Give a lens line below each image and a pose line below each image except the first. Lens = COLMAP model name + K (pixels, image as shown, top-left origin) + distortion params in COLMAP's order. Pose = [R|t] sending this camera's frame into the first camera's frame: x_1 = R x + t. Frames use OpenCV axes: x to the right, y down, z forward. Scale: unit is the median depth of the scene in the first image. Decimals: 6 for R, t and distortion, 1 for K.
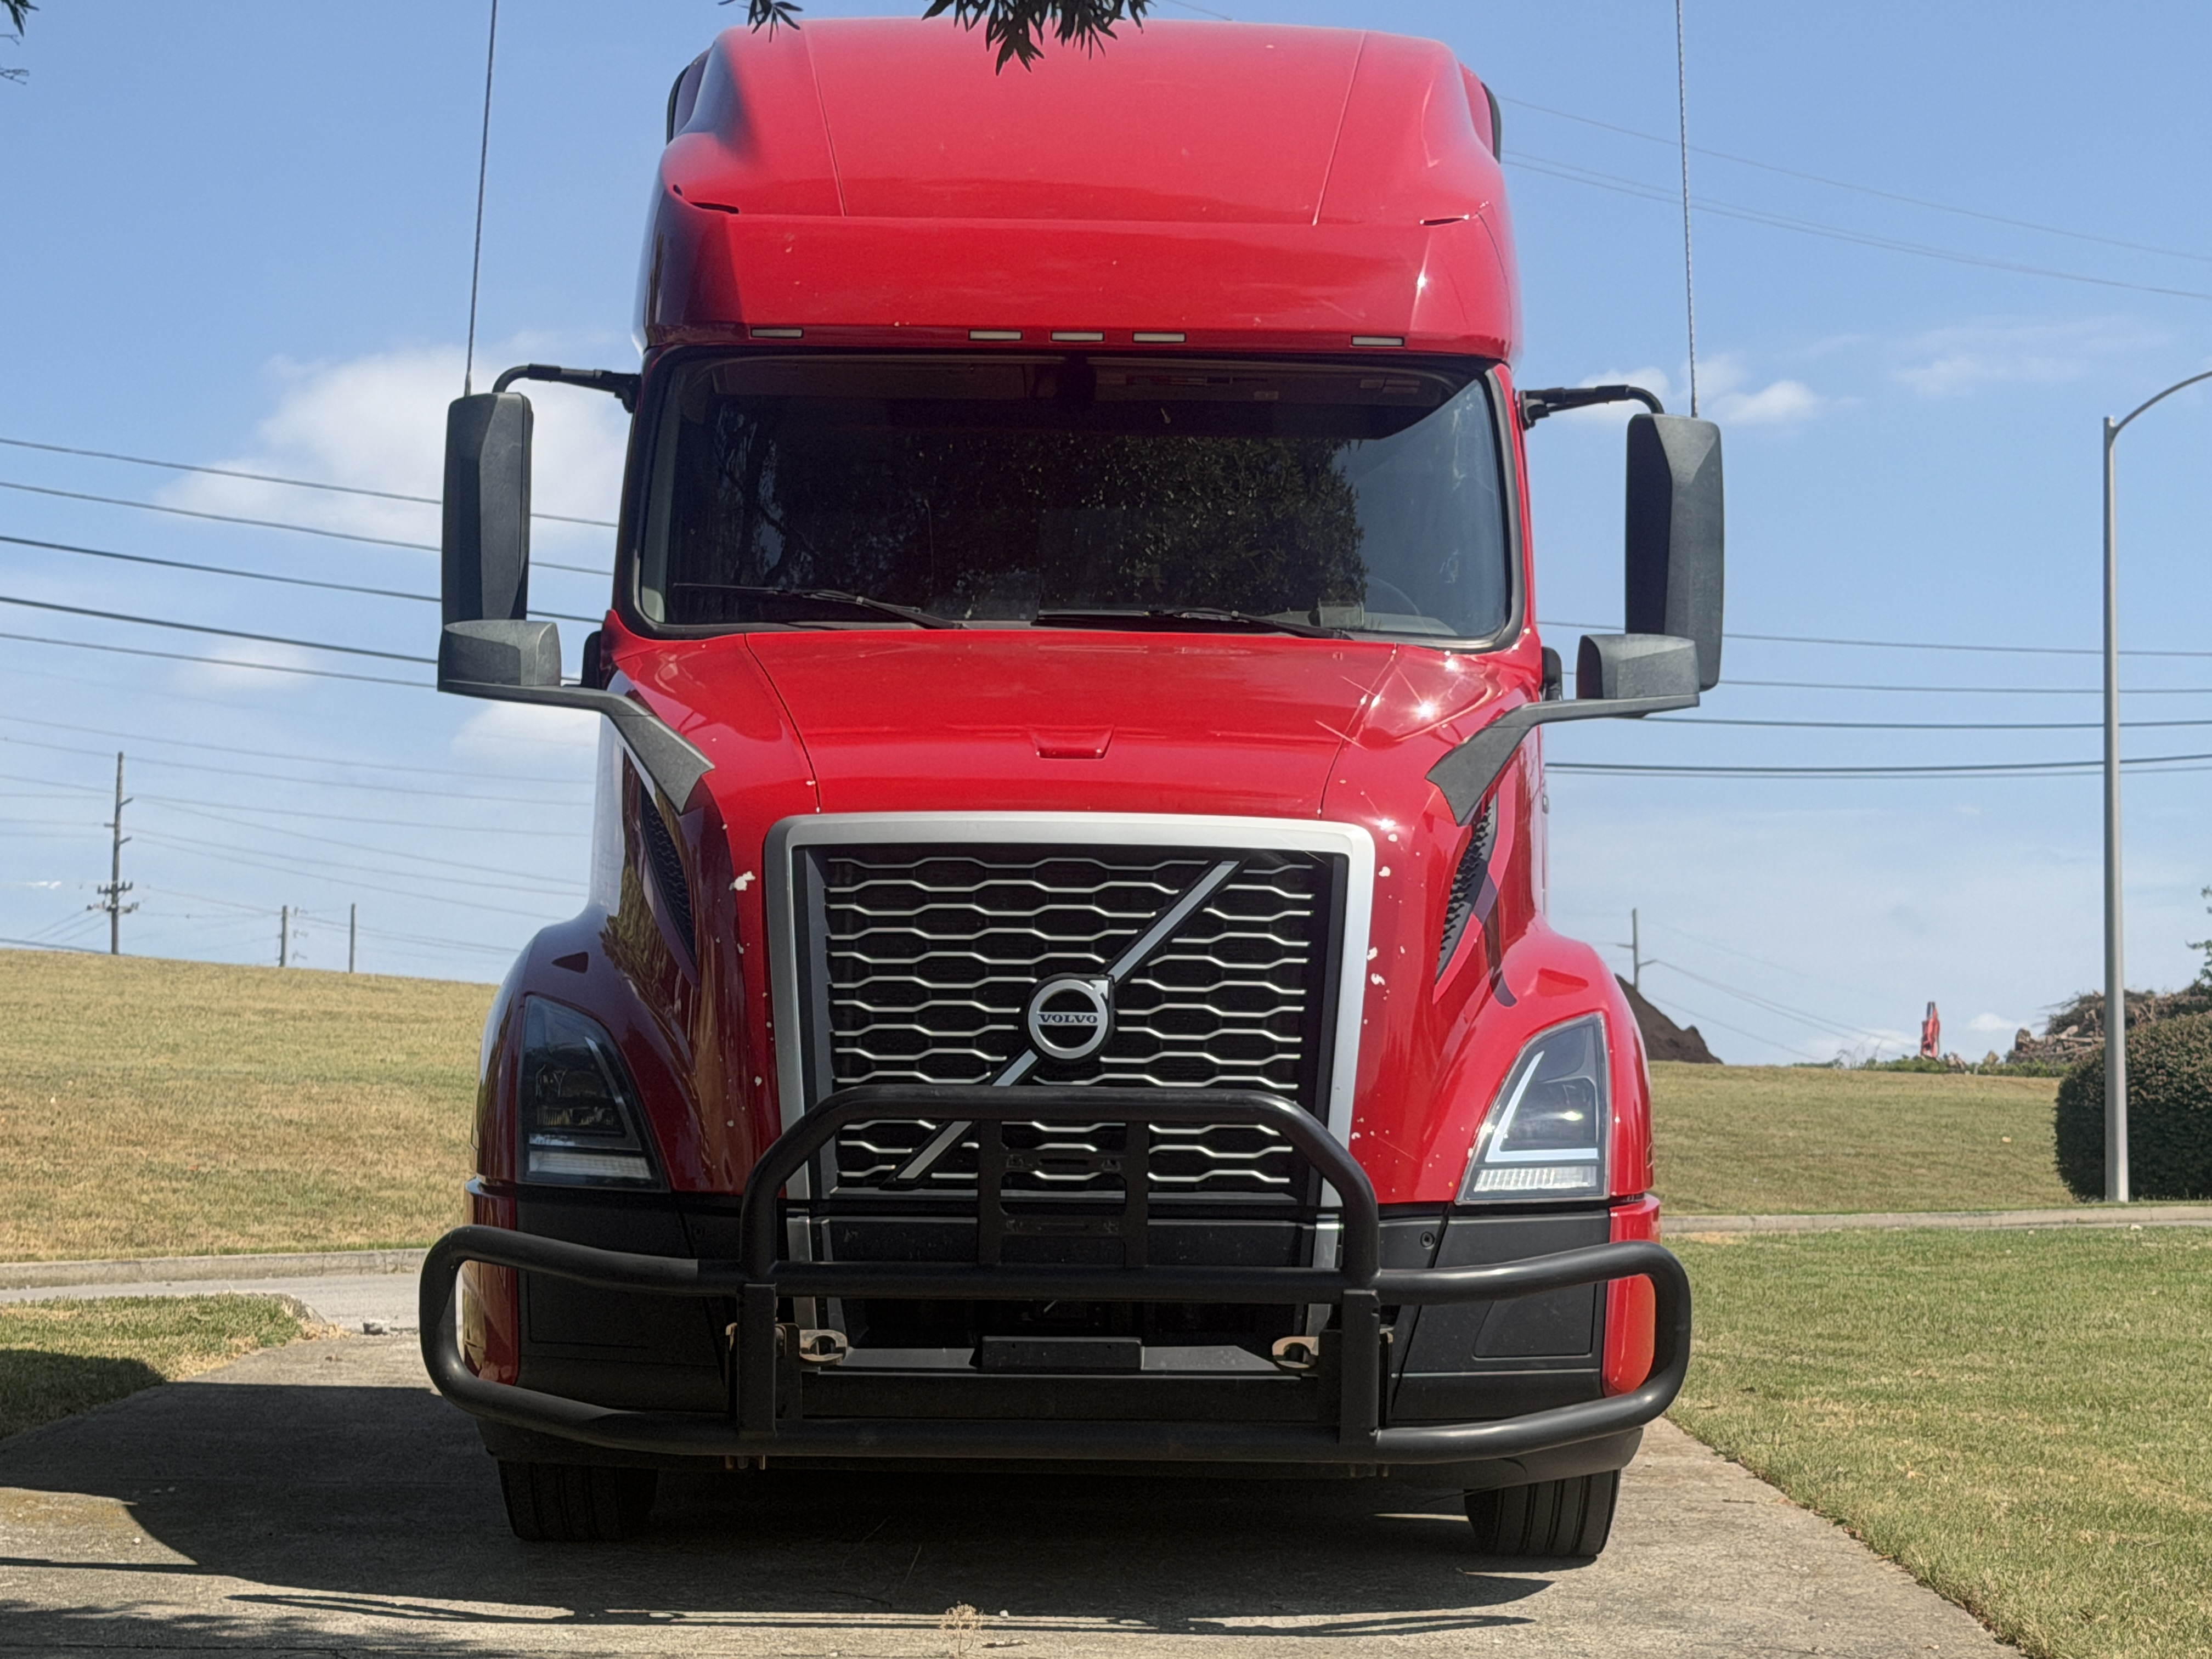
lens RADIAL K [[4377.4, 0, 1105.9], [0, 4377.4, 834.0], [0, 0, 1]] dist [0.109414, 0.000000]
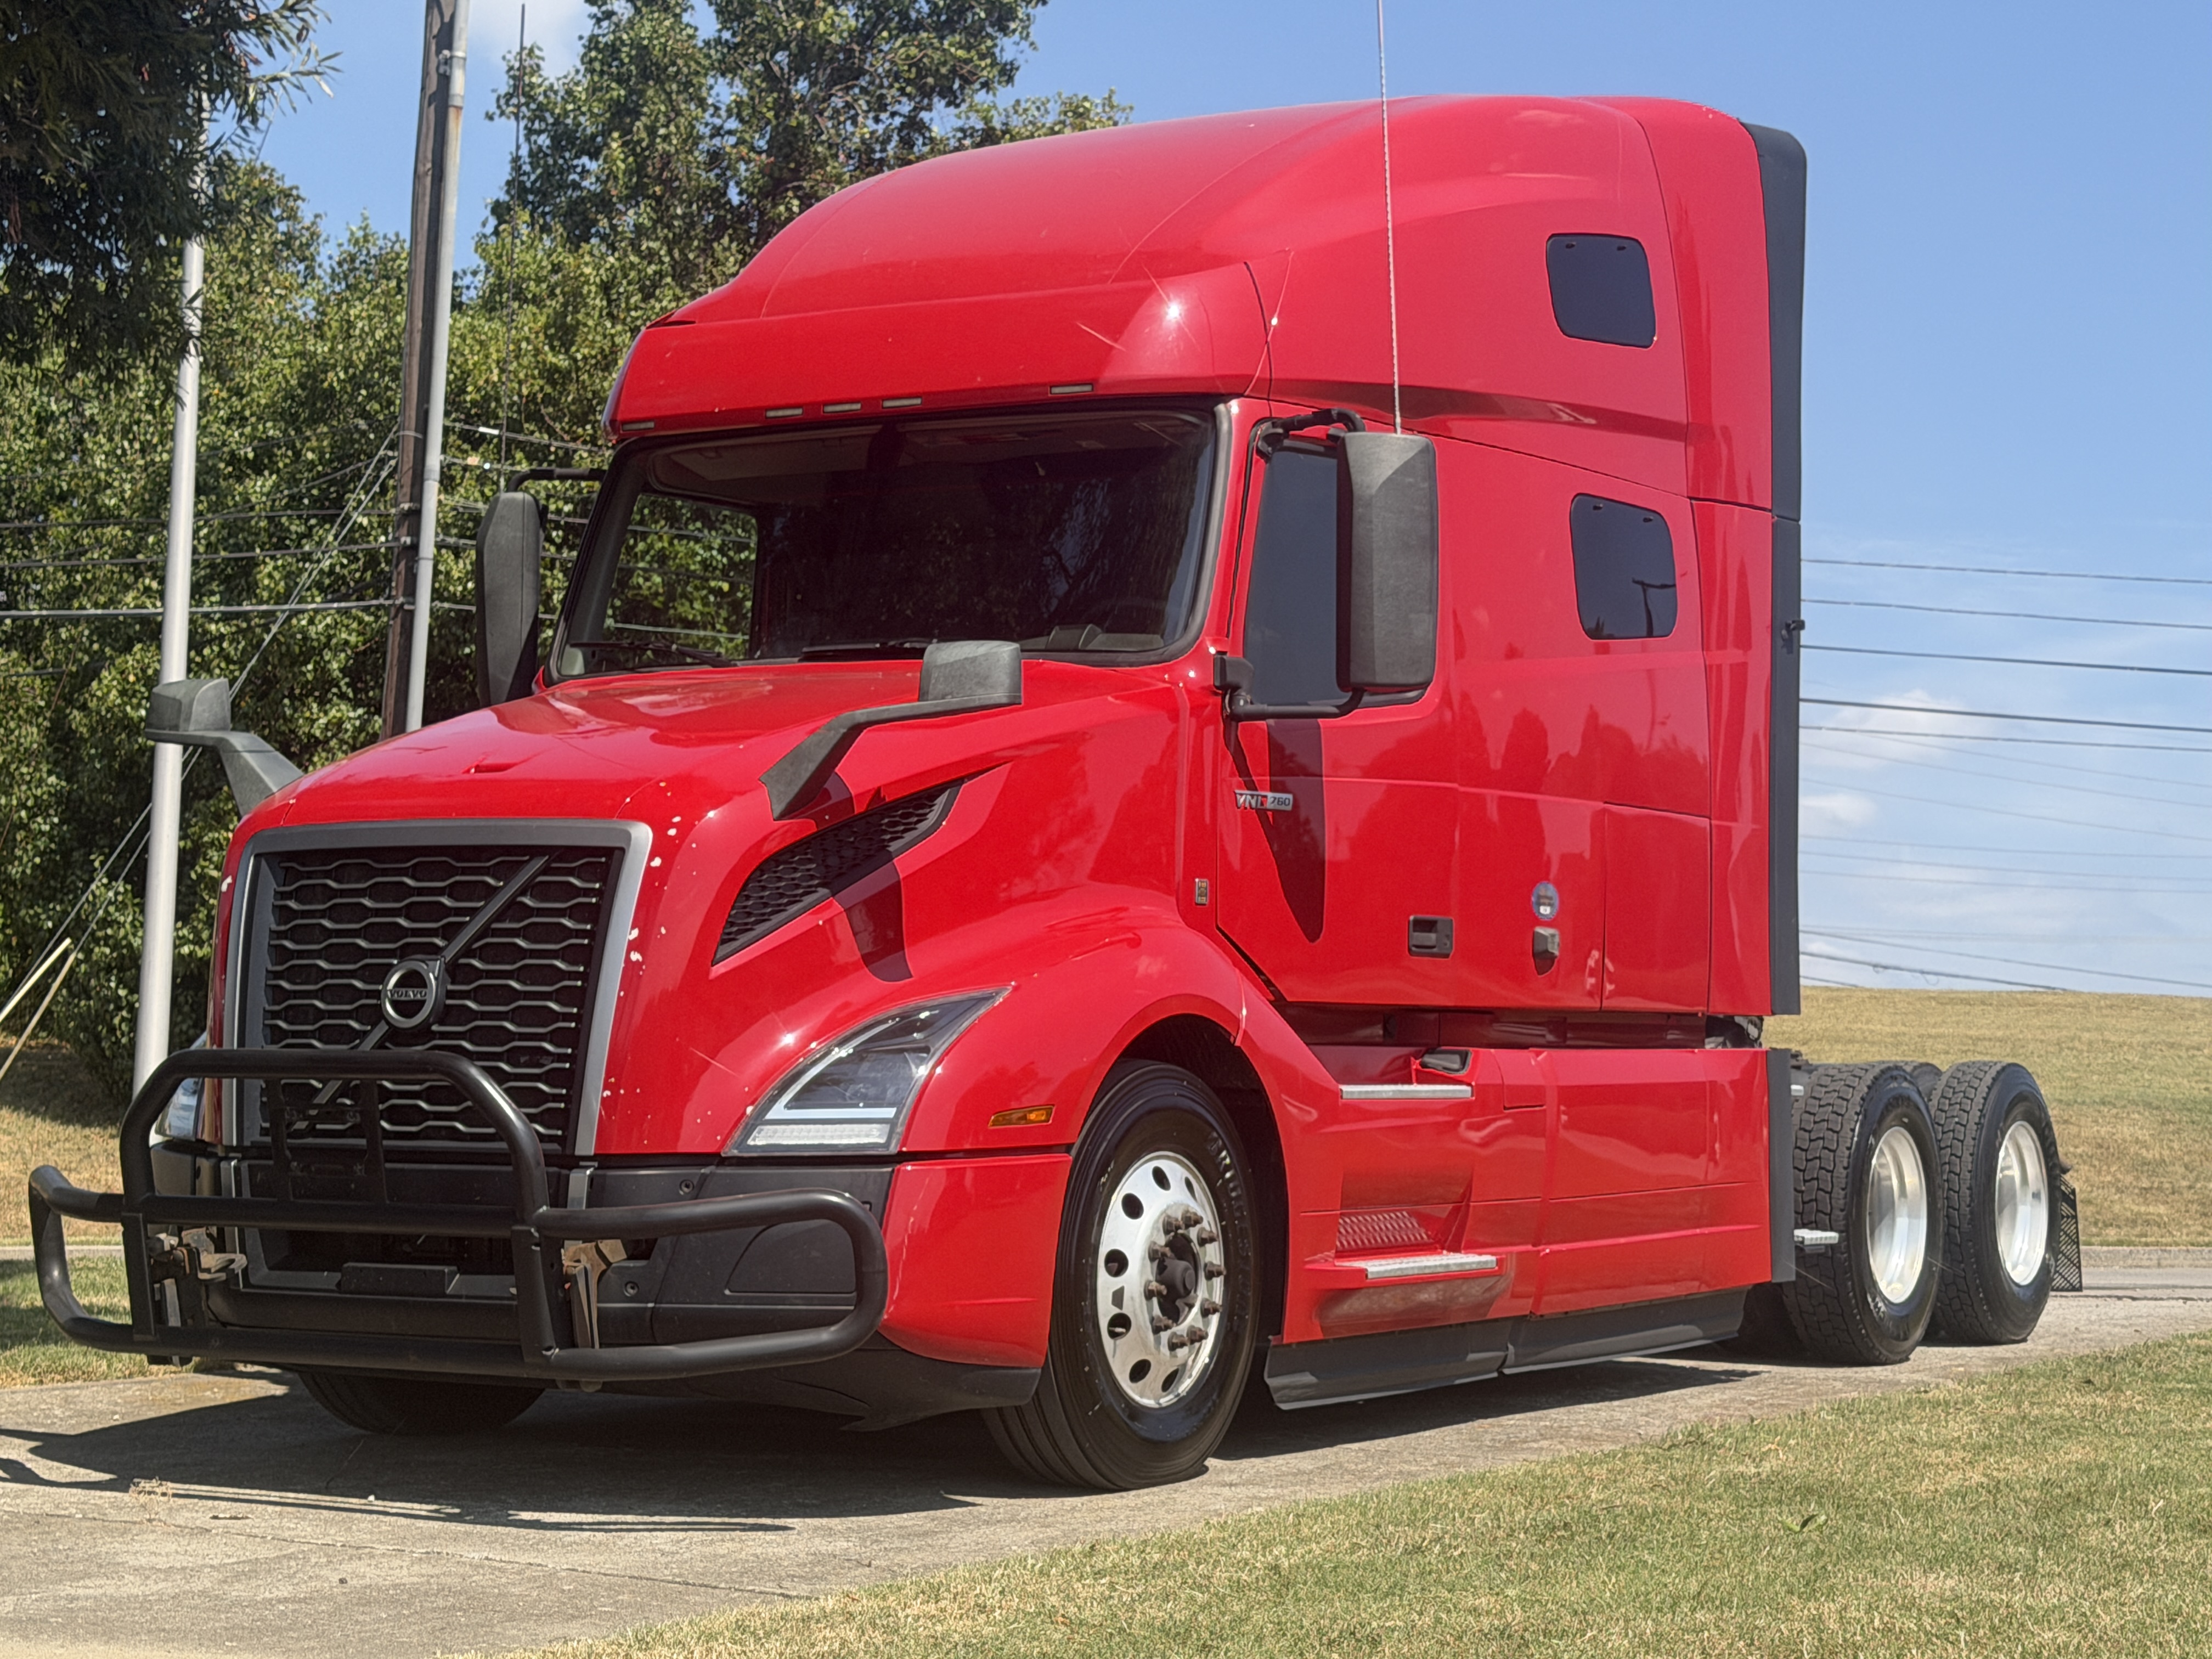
lens RADIAL K [[3936.4, 0, 1106.1], [0, 3936.4, 824.4], [0, 0, 1]] dist [0.071428, 0.000000]
pose [[0.870371, -0.031489, -0.491389, 0.672509], [0.021978, 0.999443, -0.025117, 0.027384], [0.491907, 0.011061, 0.870578, 0.168685]]
